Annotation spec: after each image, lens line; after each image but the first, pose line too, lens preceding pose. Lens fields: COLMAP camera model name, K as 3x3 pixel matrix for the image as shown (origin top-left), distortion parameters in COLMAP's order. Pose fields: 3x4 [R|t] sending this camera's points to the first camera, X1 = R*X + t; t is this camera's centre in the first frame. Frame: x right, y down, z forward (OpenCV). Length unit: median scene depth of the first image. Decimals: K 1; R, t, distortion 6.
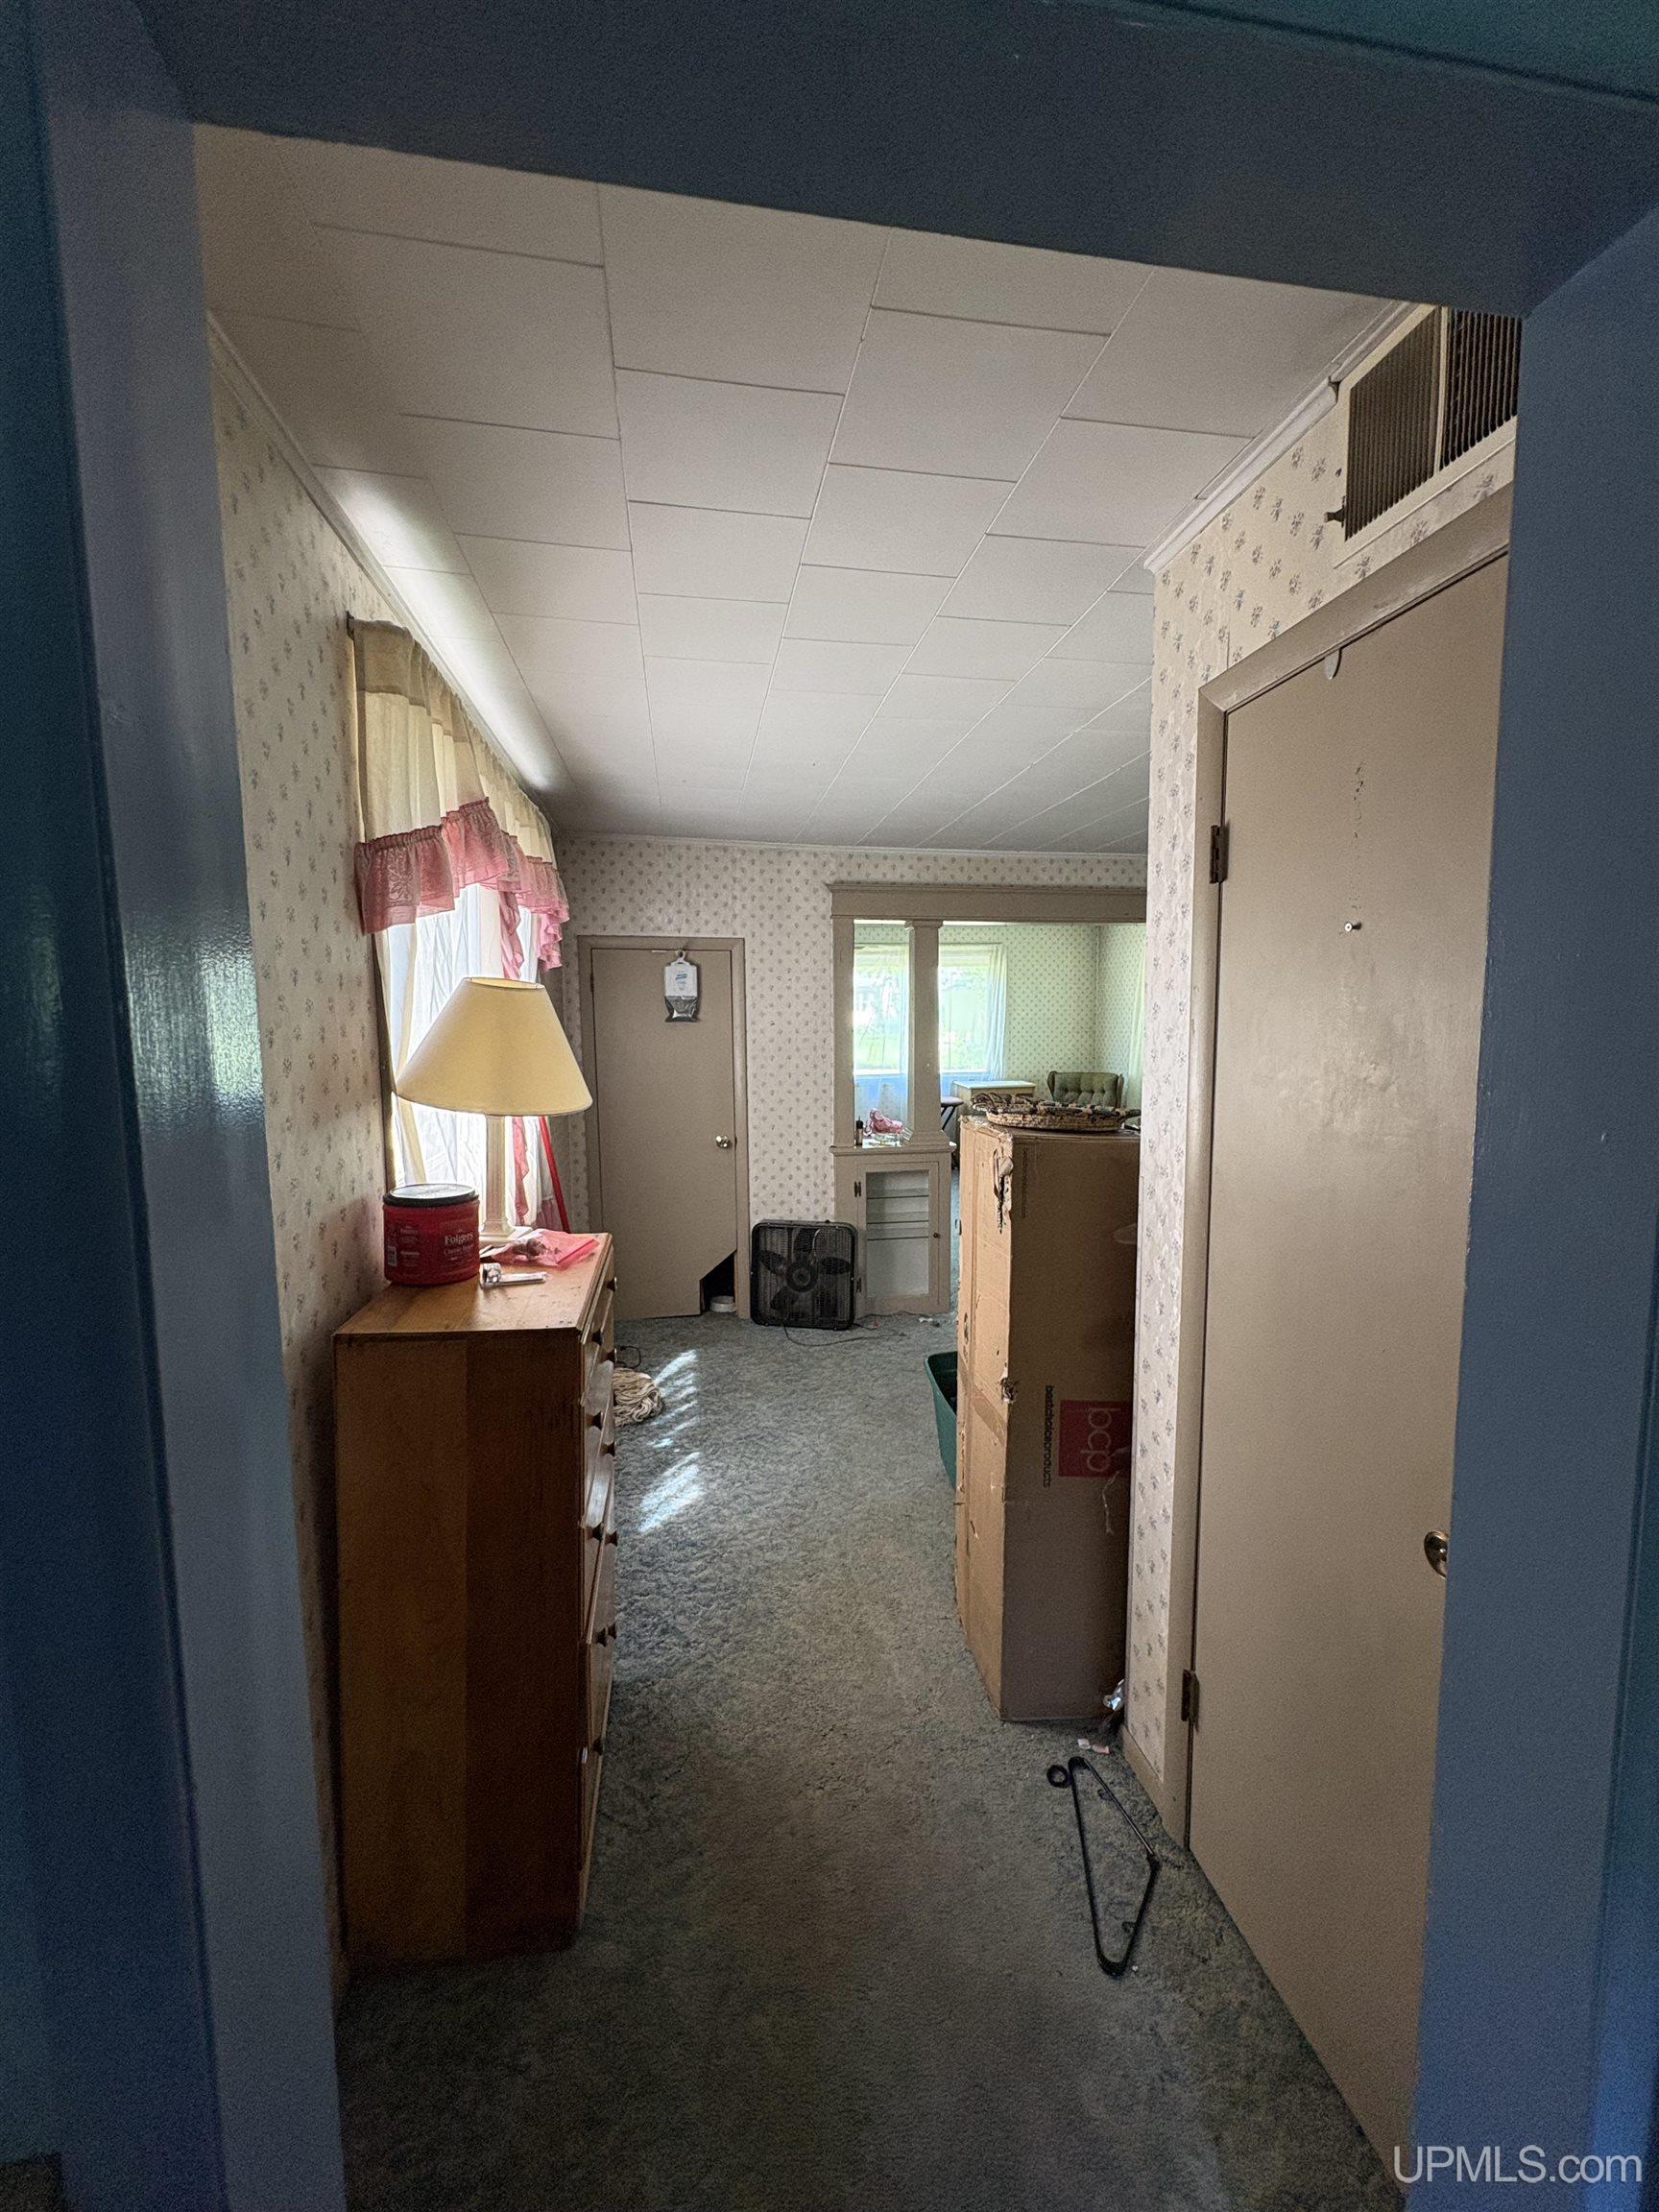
lens RADIAL K [[873.7, 0, 830.1], [0, 873.7, 1102.2], [0, 0, 1]] dist [-0.002813, 0.000002]
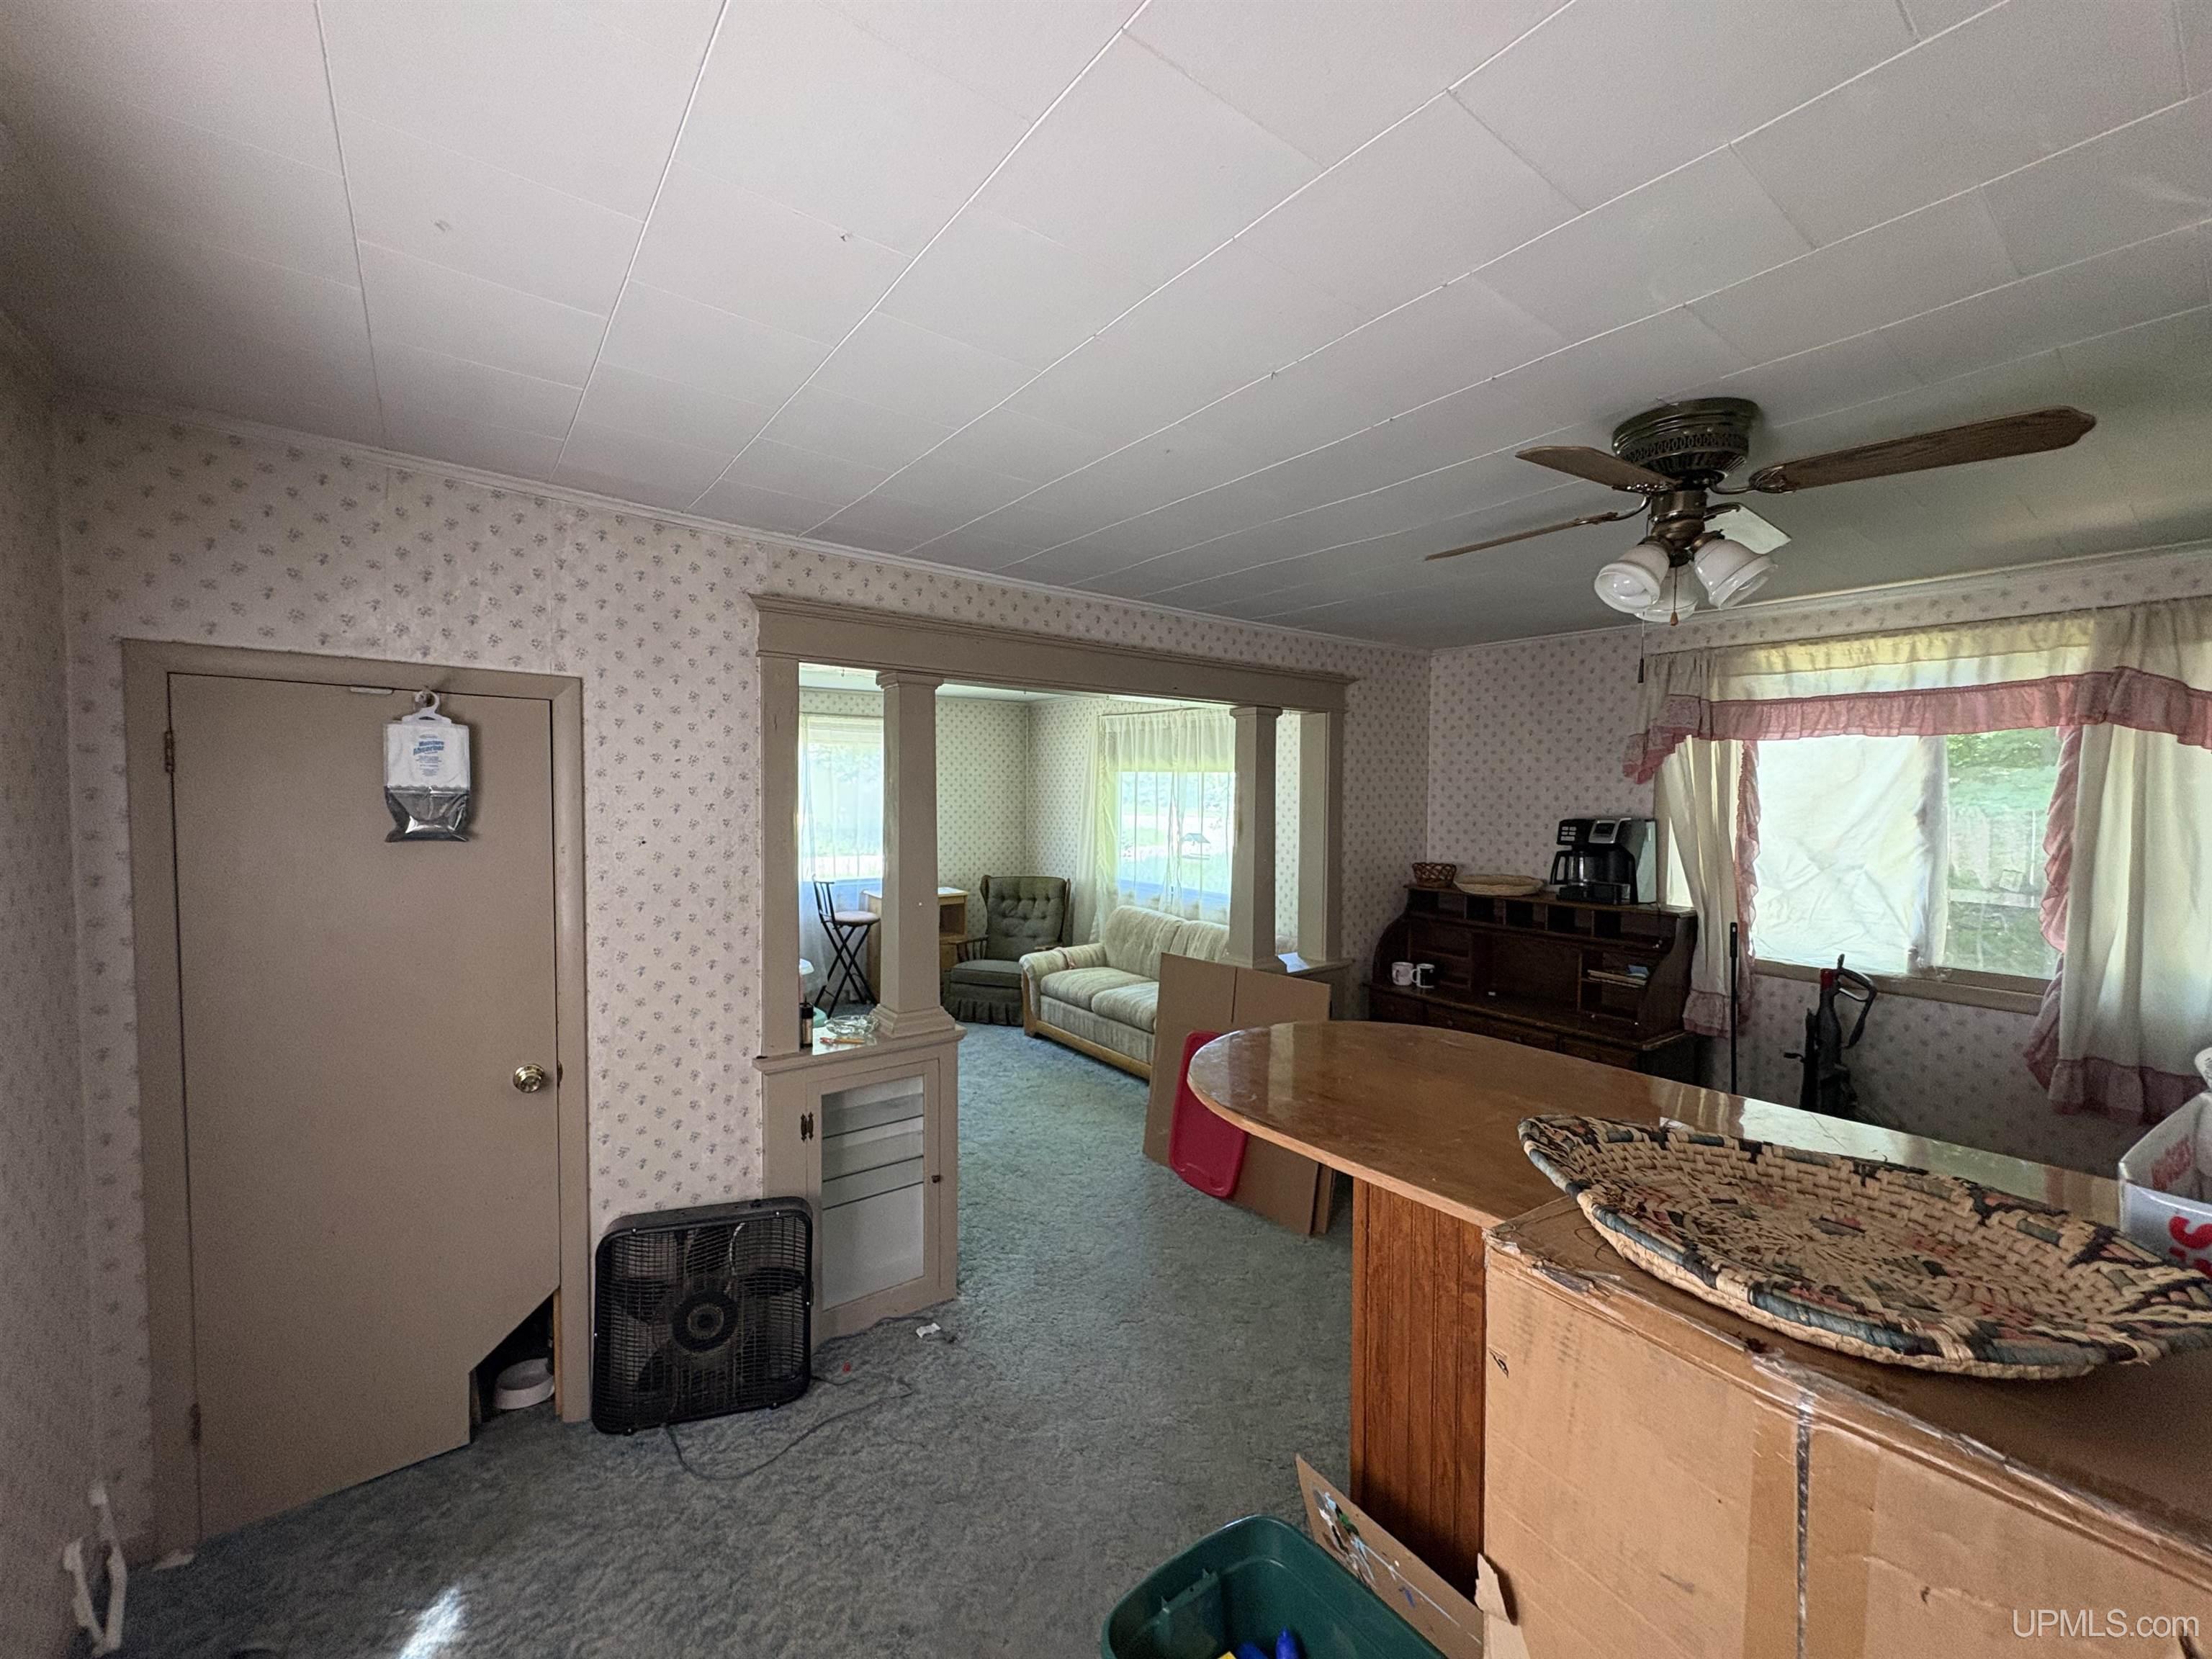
lens RADIAL K [[873.7, 0, 1101.7], [0, 873.7, 829.6], [0, 0, 1]] dist [-0.002813, 0.000002]
pose [[0.887995, -0.001760, 0.459850, -0.061728], [0.029960, 0.998090, -0.054033, -0.060066], [-0.458876, 0.061758, 0.886351, 0.399963]]
